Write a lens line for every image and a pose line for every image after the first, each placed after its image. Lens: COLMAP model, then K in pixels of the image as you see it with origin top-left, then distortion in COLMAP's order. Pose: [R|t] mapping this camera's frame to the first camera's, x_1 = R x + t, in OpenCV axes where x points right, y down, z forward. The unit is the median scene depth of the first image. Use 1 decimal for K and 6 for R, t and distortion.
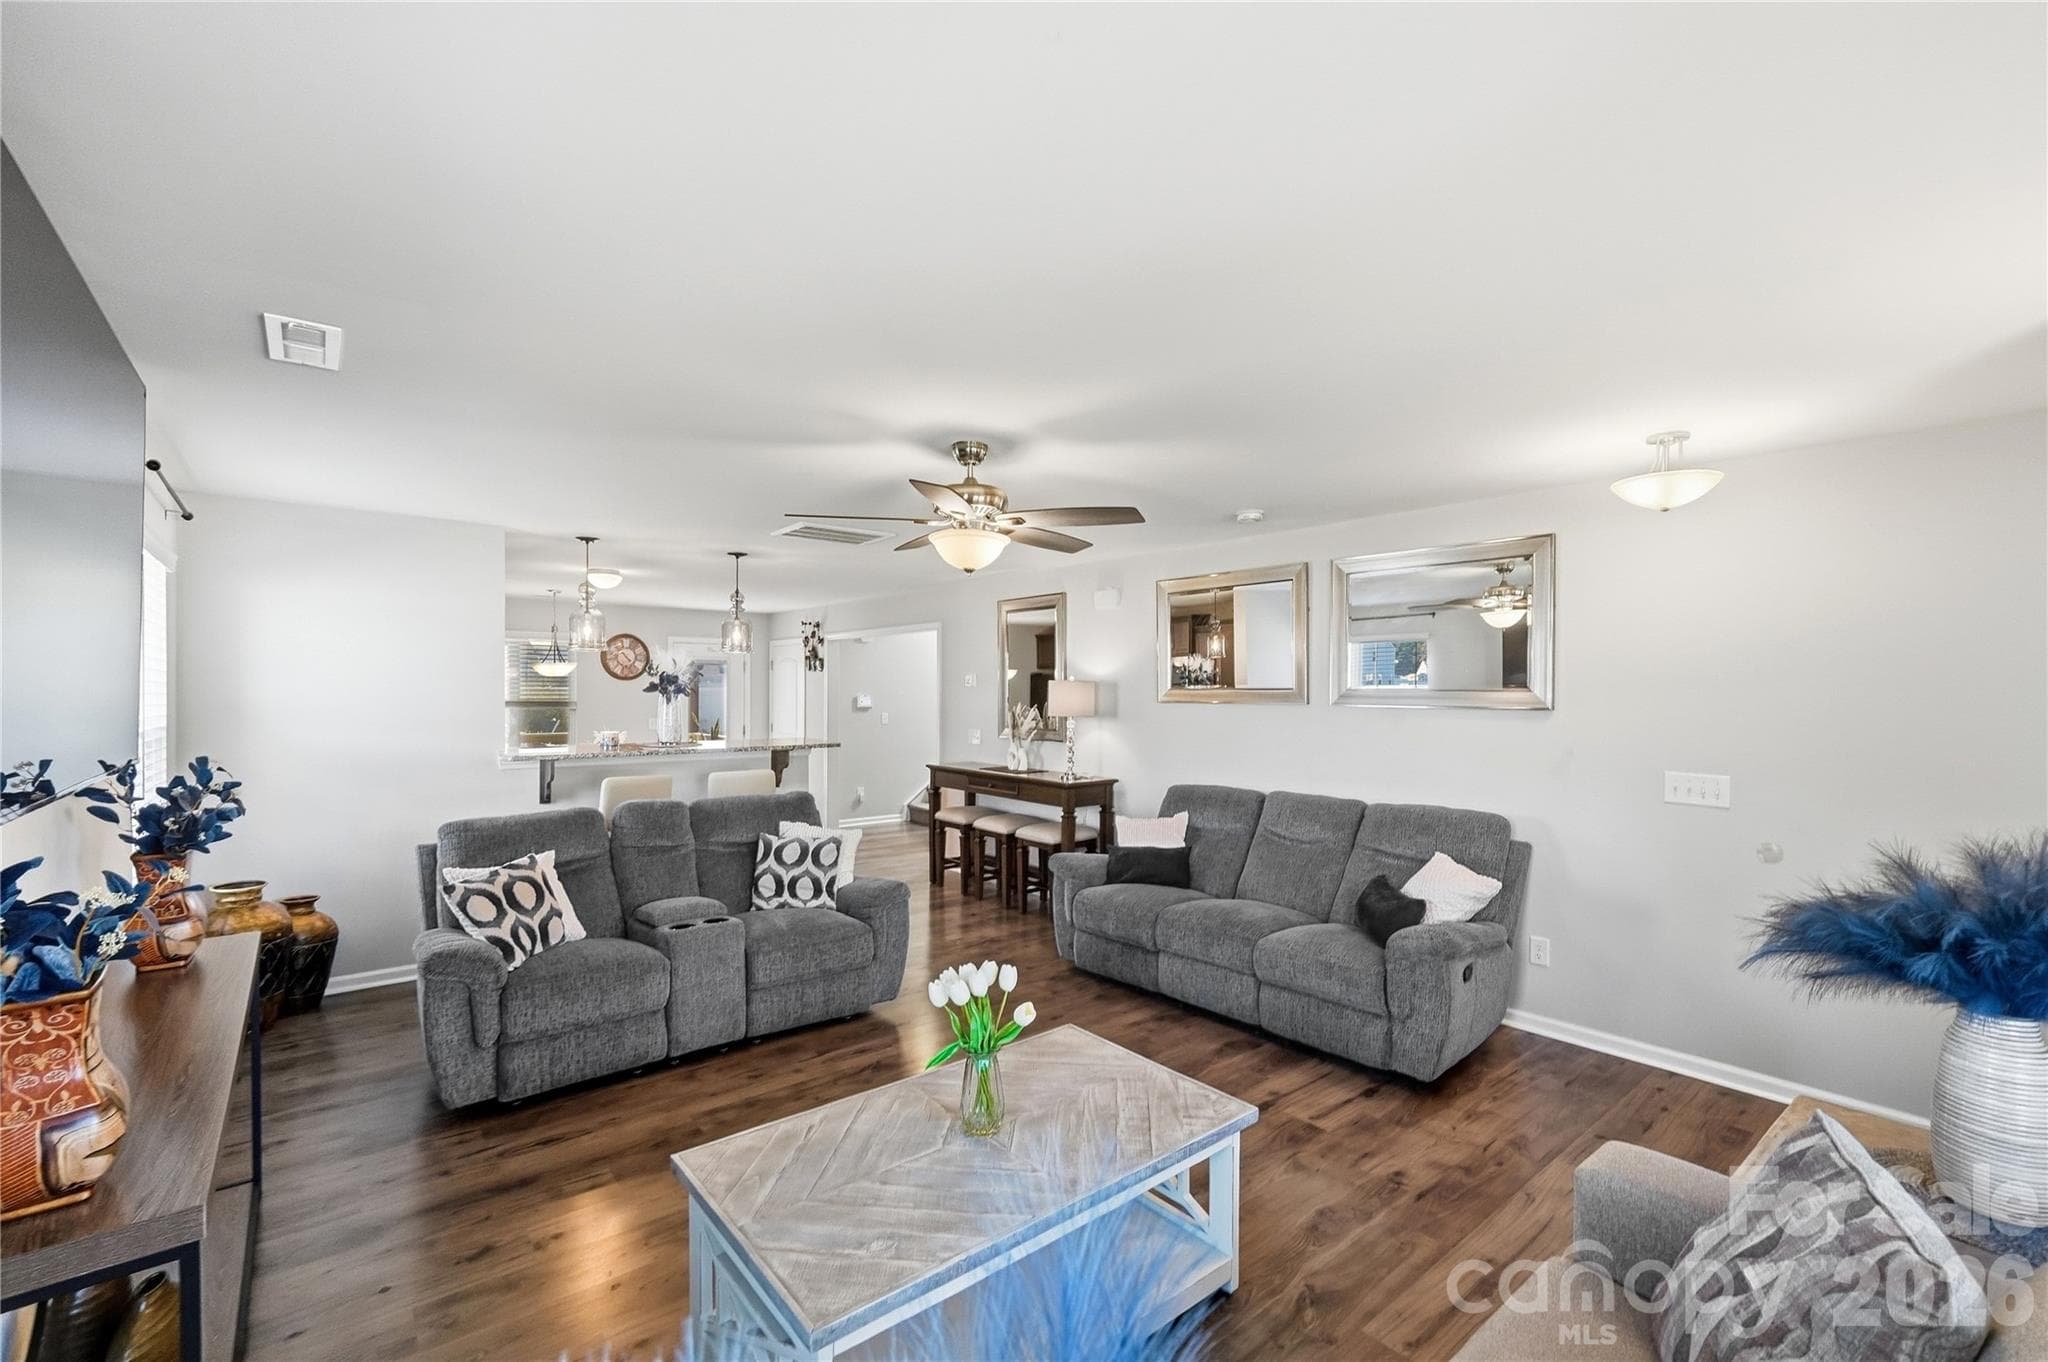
lens RADIAL K [[881.5, 0, 1026.0], [0, 881.5, 696.3], [0, 0, 1]] dist [-0.002924, 0.001184]
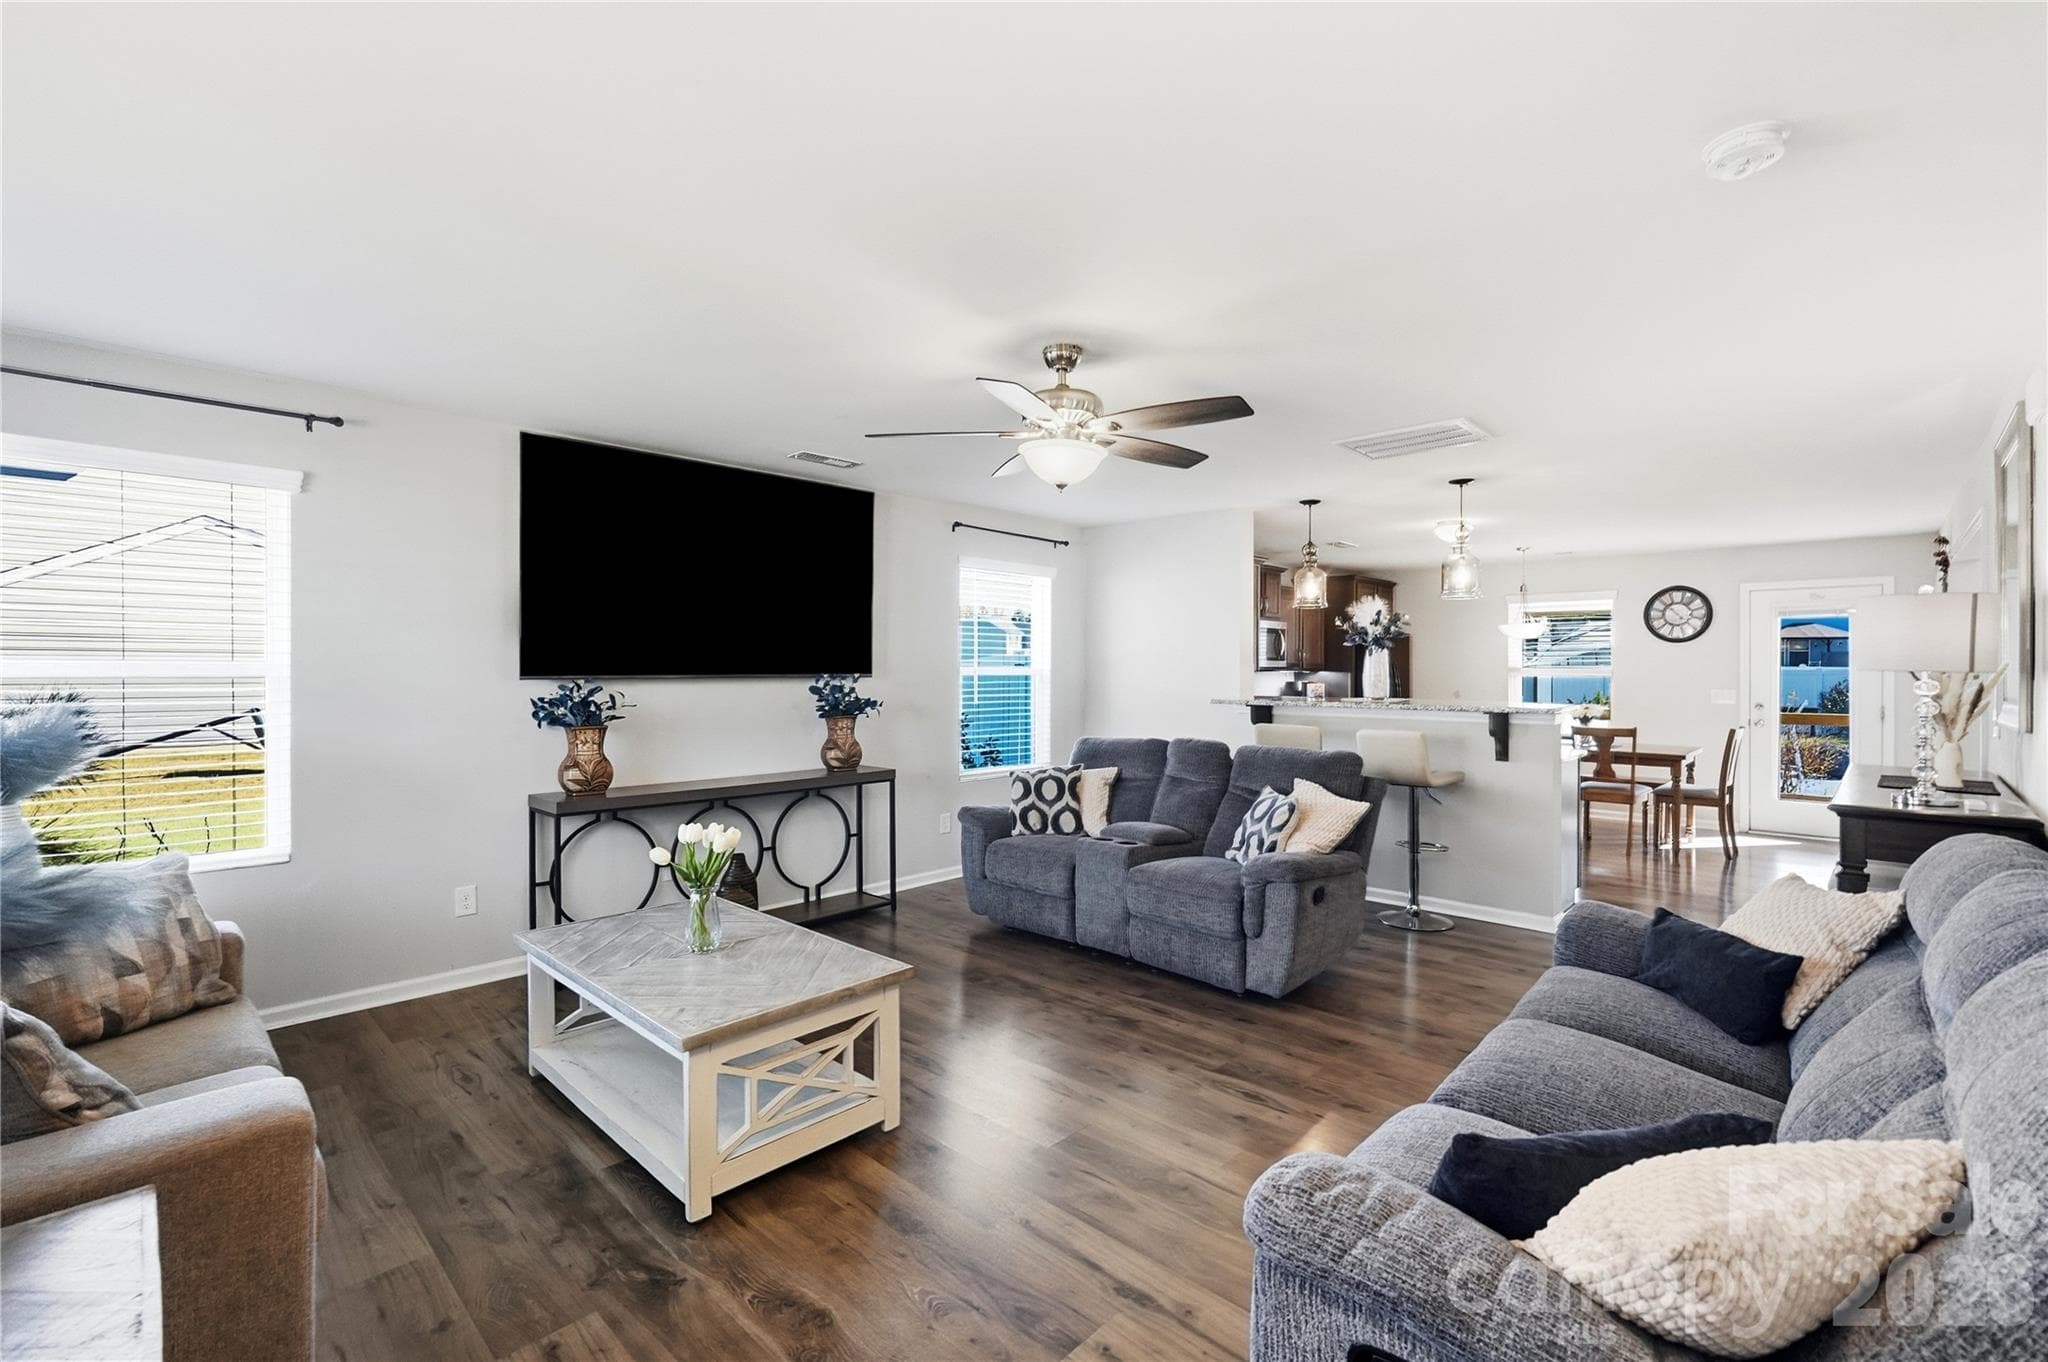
lens RADIAL K [[881.5, 0, 1022.6], [0, 881.5, 666.6], [0, 0, 1]] dist [-0.002924, 0.001184]
pose [[0.117981, -0.010789, -0.992957, 0.520734], [-0.007113, 0.999906, -0.011709, 0.032984], [0.992990, 0.008444, 0.117893, 0.523493]]
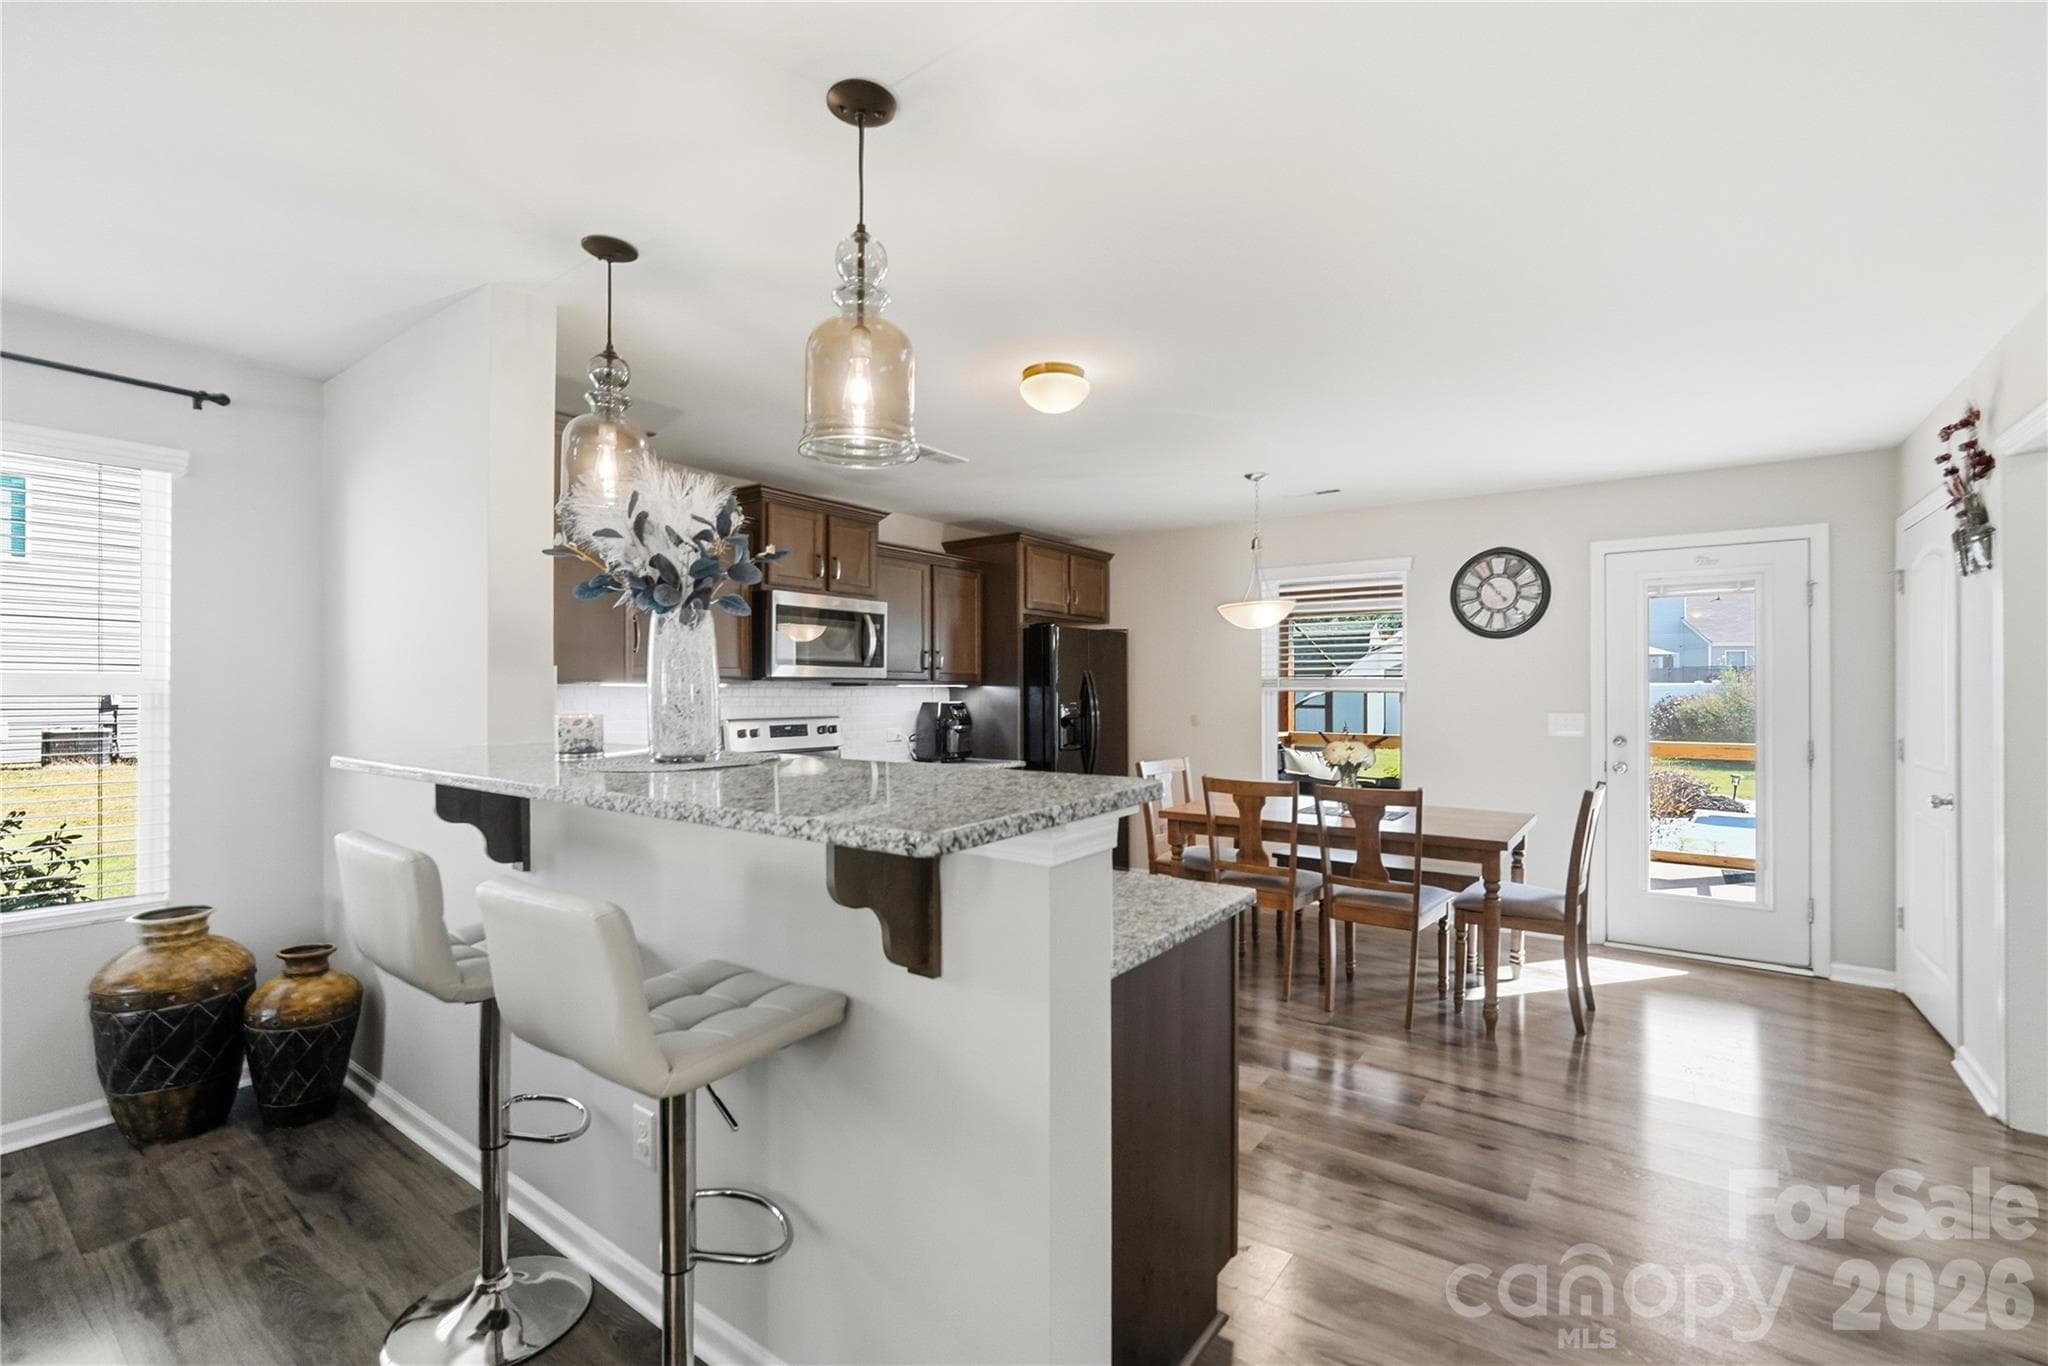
lens RADIAL K [[881.5, 0, 1023.7], [0, 881.5, 693.3], [0, 0, 1]] dist [-0.002924, 0.001184]
pose [[0.247789, -0.005365, -0.968799, -0.038467], [-0.000597, 0.999984, -0.005691, 0.031087], [0.968814, 0.001988, 0.247781, 1.070871]]
